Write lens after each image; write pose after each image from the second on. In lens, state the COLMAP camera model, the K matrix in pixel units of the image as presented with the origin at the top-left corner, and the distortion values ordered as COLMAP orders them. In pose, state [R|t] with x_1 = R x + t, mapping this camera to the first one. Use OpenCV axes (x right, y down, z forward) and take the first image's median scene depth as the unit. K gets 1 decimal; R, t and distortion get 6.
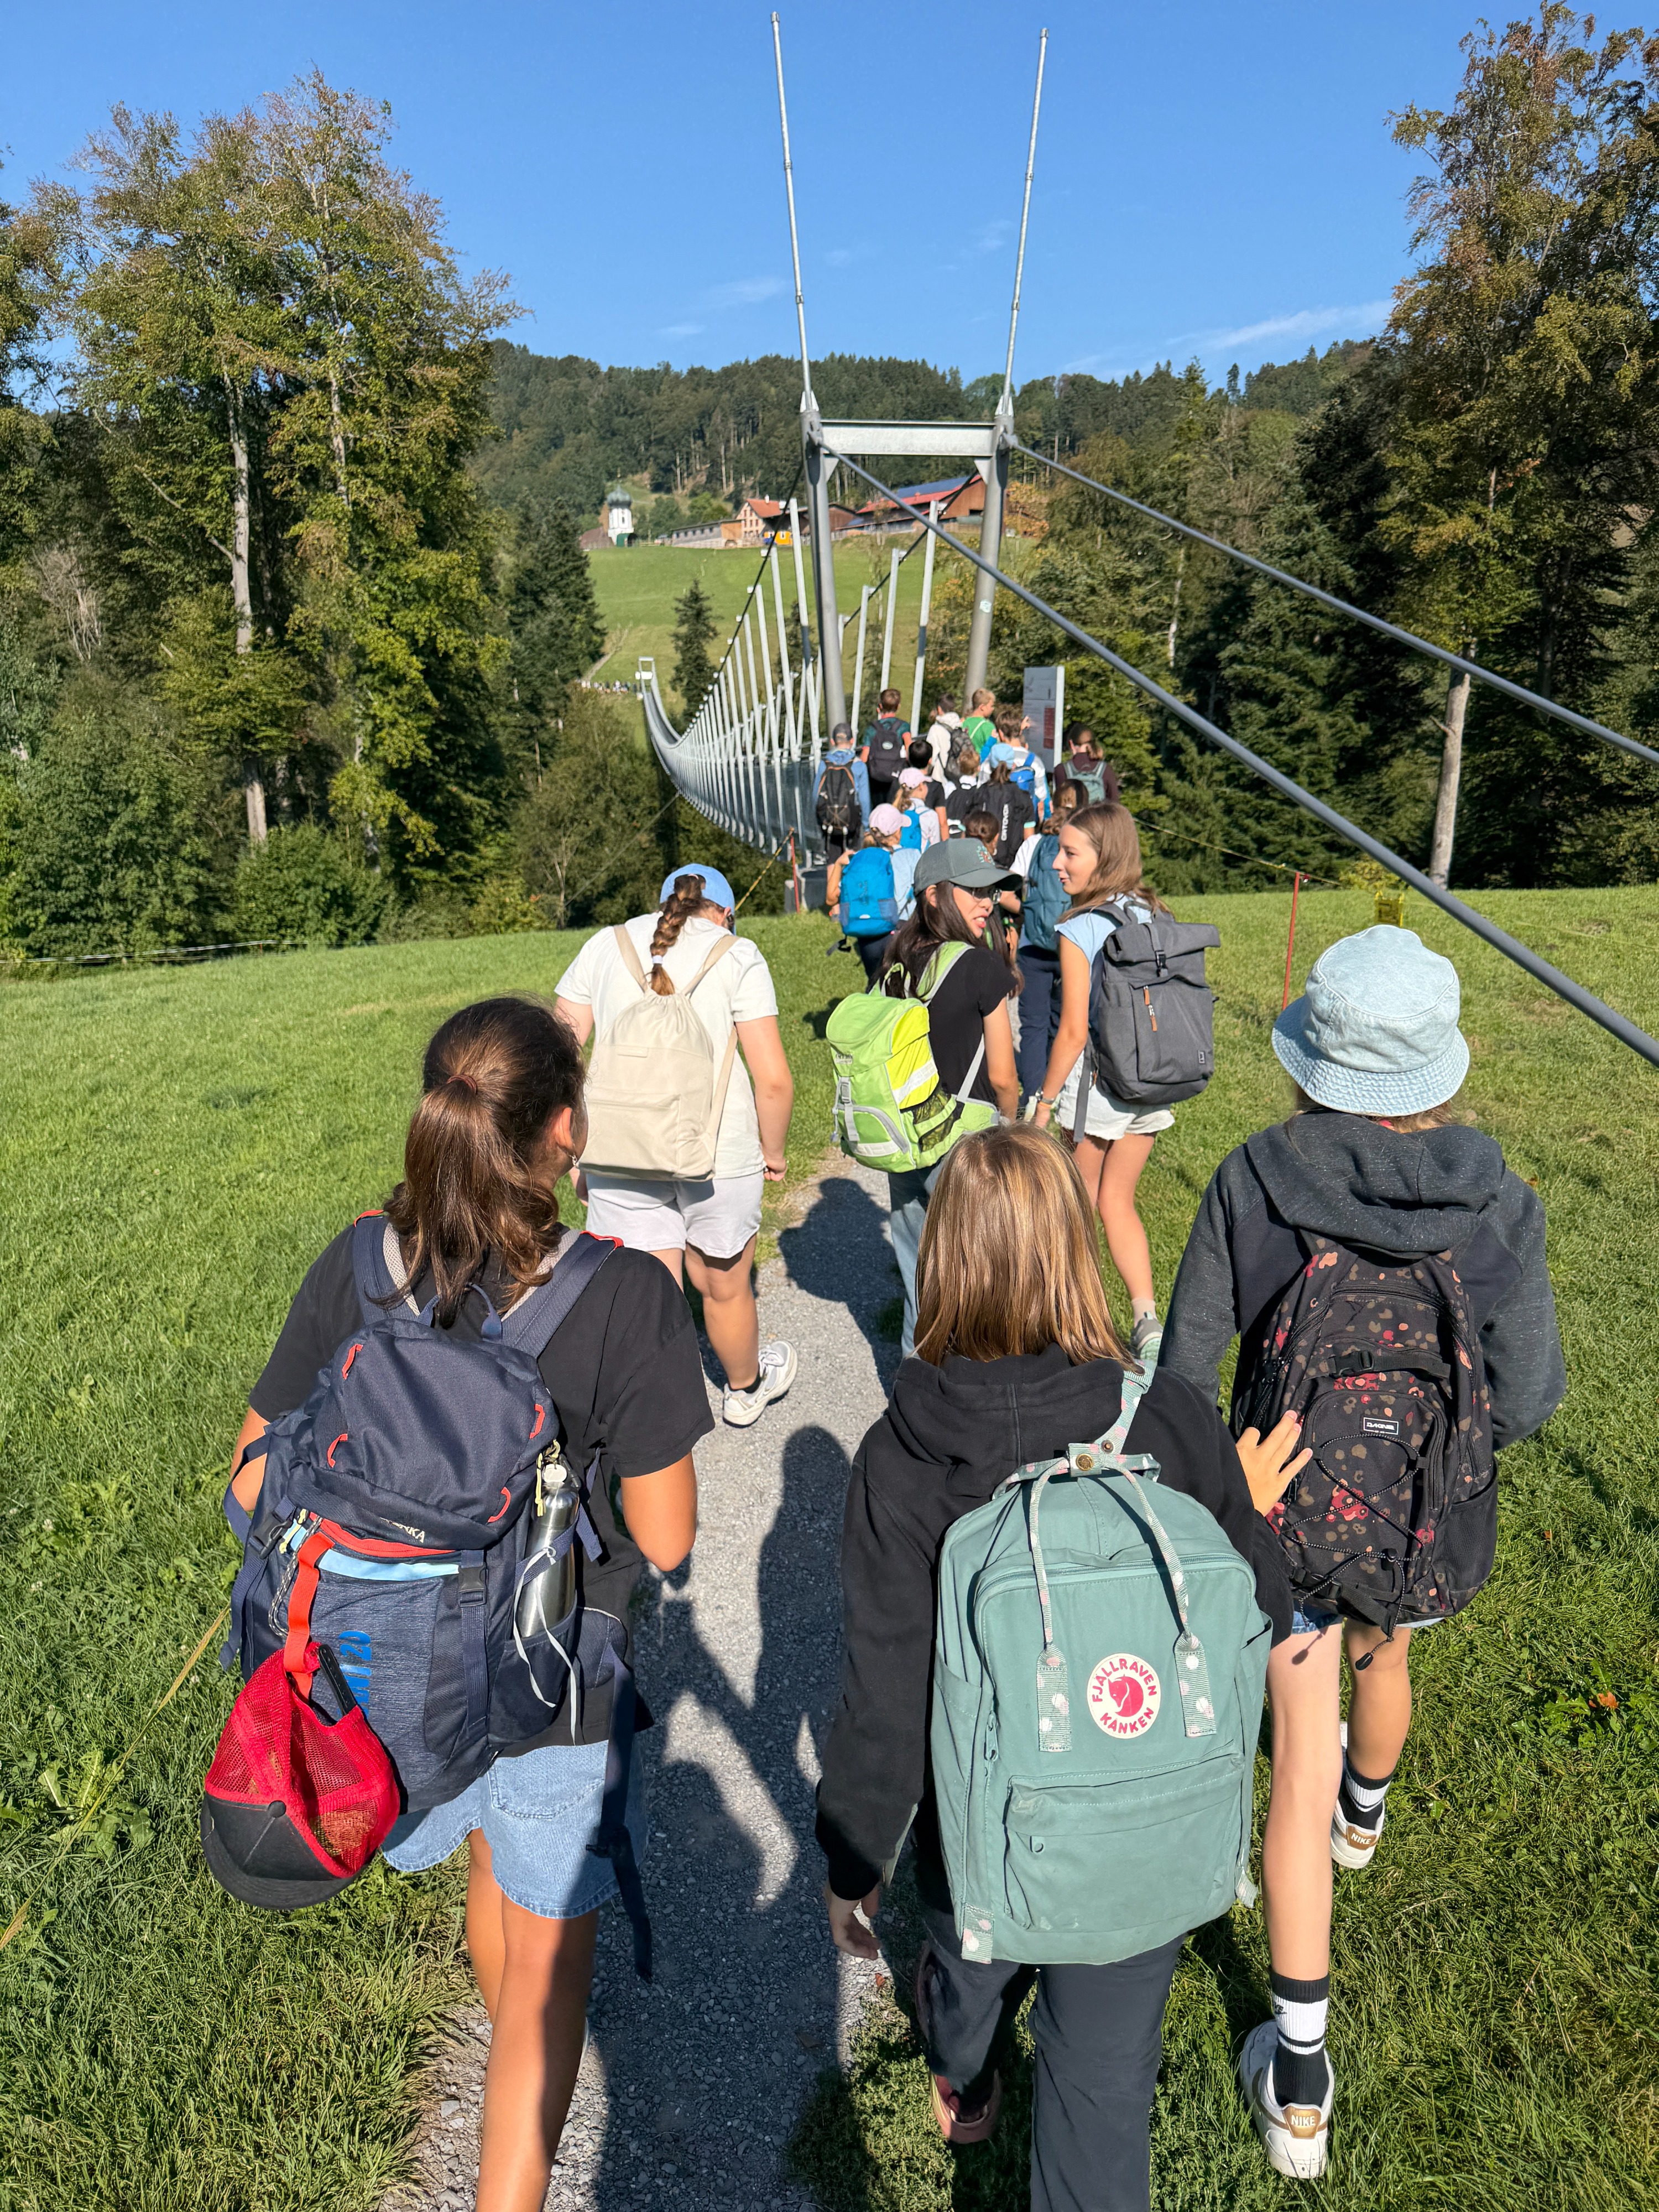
lens RADIAL K [[1724.4, 0, 829.5], [0, 1724.4, 1106.0], [0, 0, 1]] dist [0.042011, -0.000831]
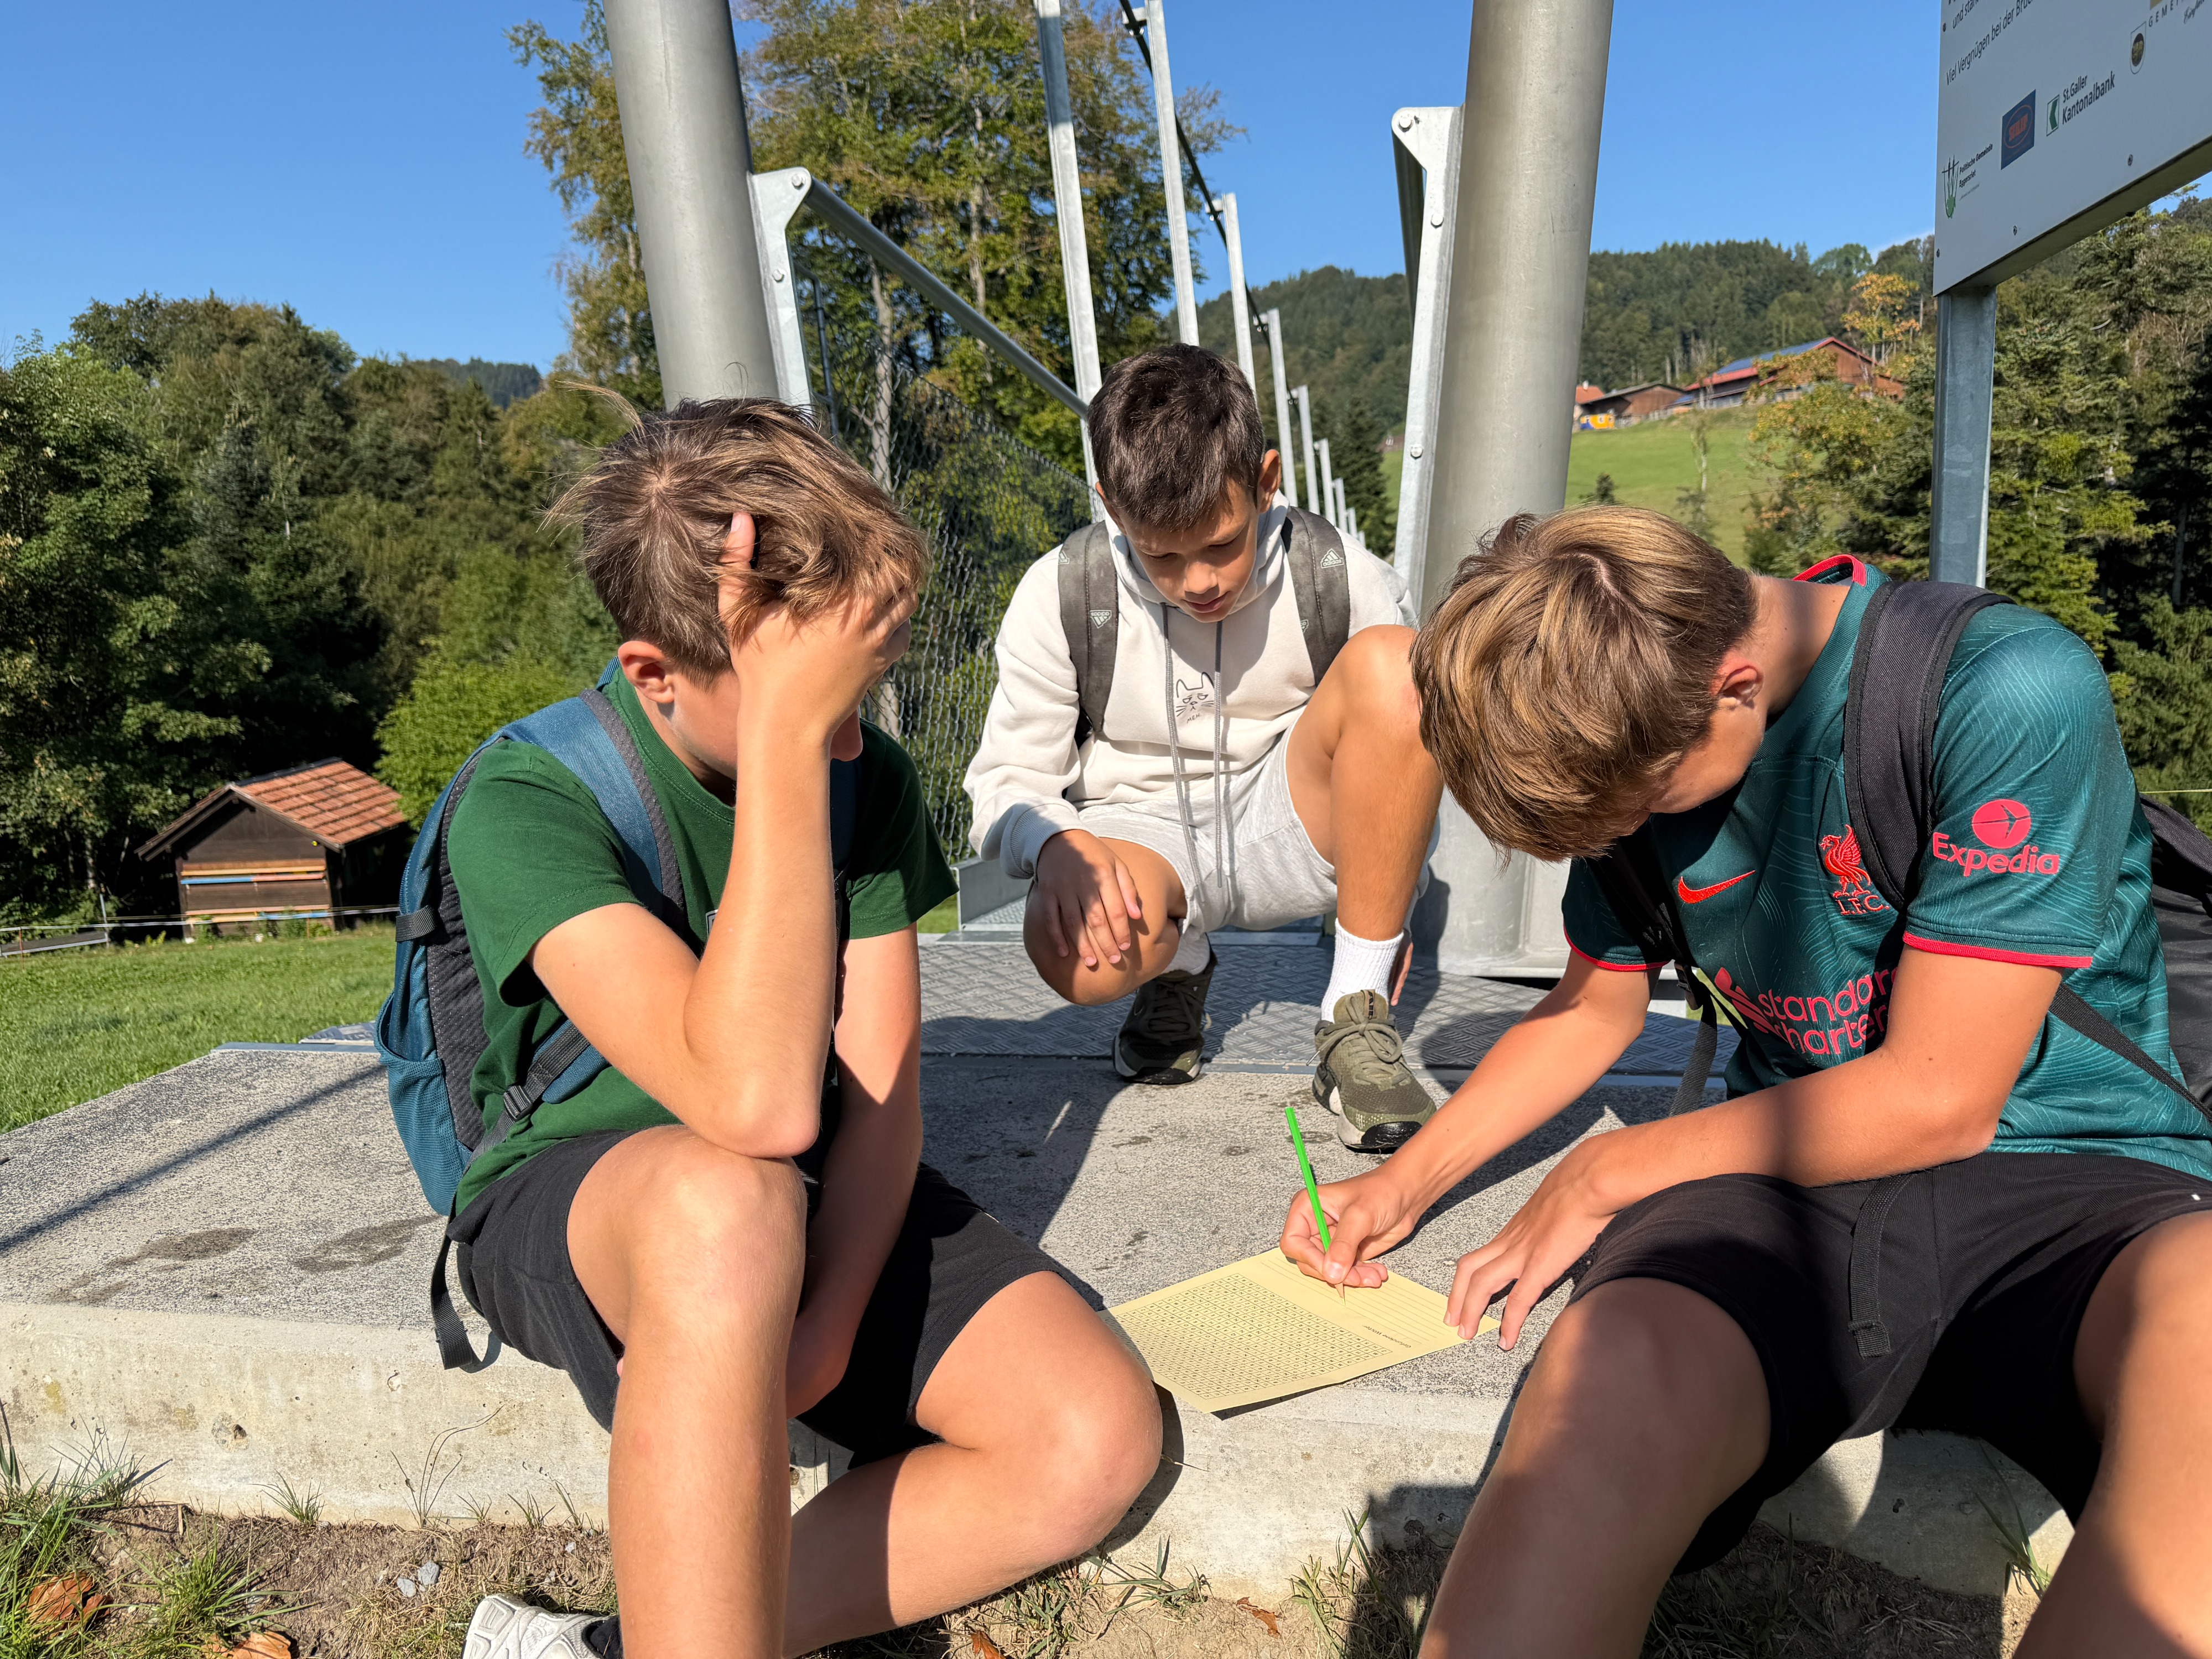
lens RADIAL K [[1724.4, 0, 1106.0], [0, 1724.4, 829.5], [0, 0, 1]] dist [0.042011, -0.000831]
pose [[0.952524, 0.004160, -0.304437, 0.005156], [-0.034839, 0.994828, -0.095410, -0.007931], [0.302465, 0.101486, 0.947742, 0.047706]]
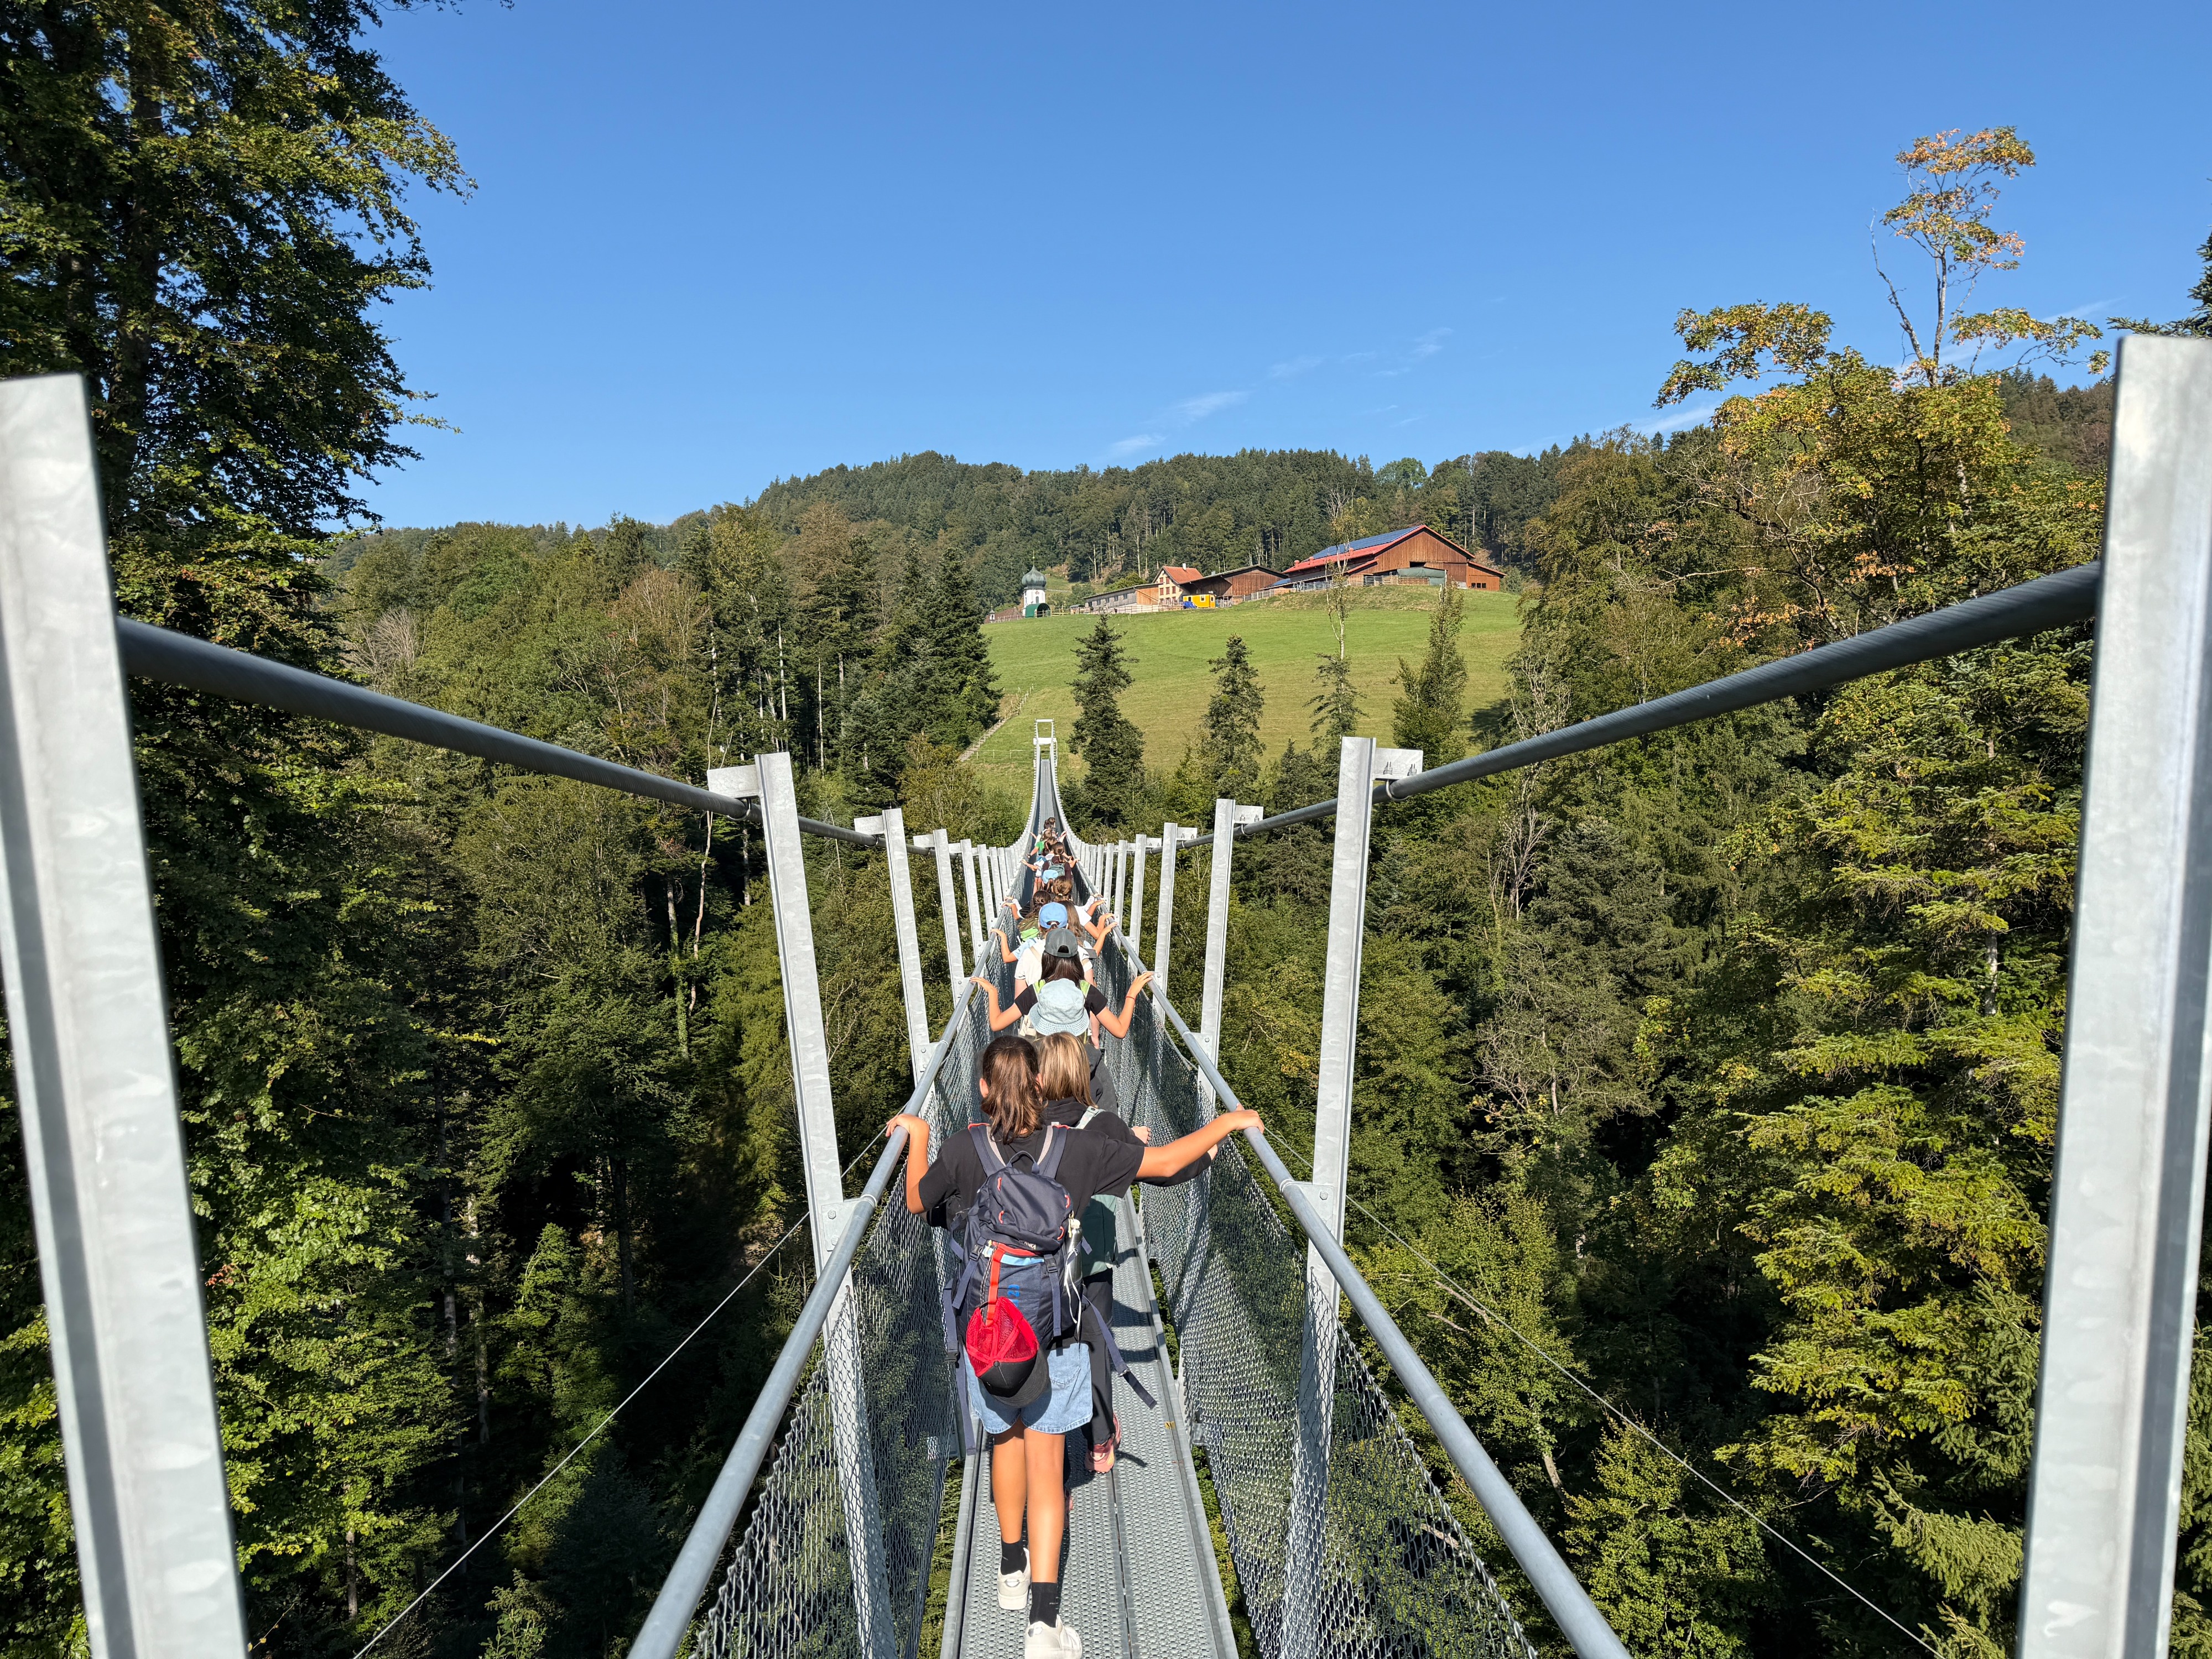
lens RADIAL K [[1681.3, 0, 1106.0], [0, 1681.3, 829.5], [0, 0, 1]] dist [0.228453, -0.000200]
pose [[0.996641, -0.017476, -0.080012, -0.008494], [0.001324, 0.980278, -0.197620, -0.030123], [0.081887, 0.196850, 0.977008, 0.139879]]
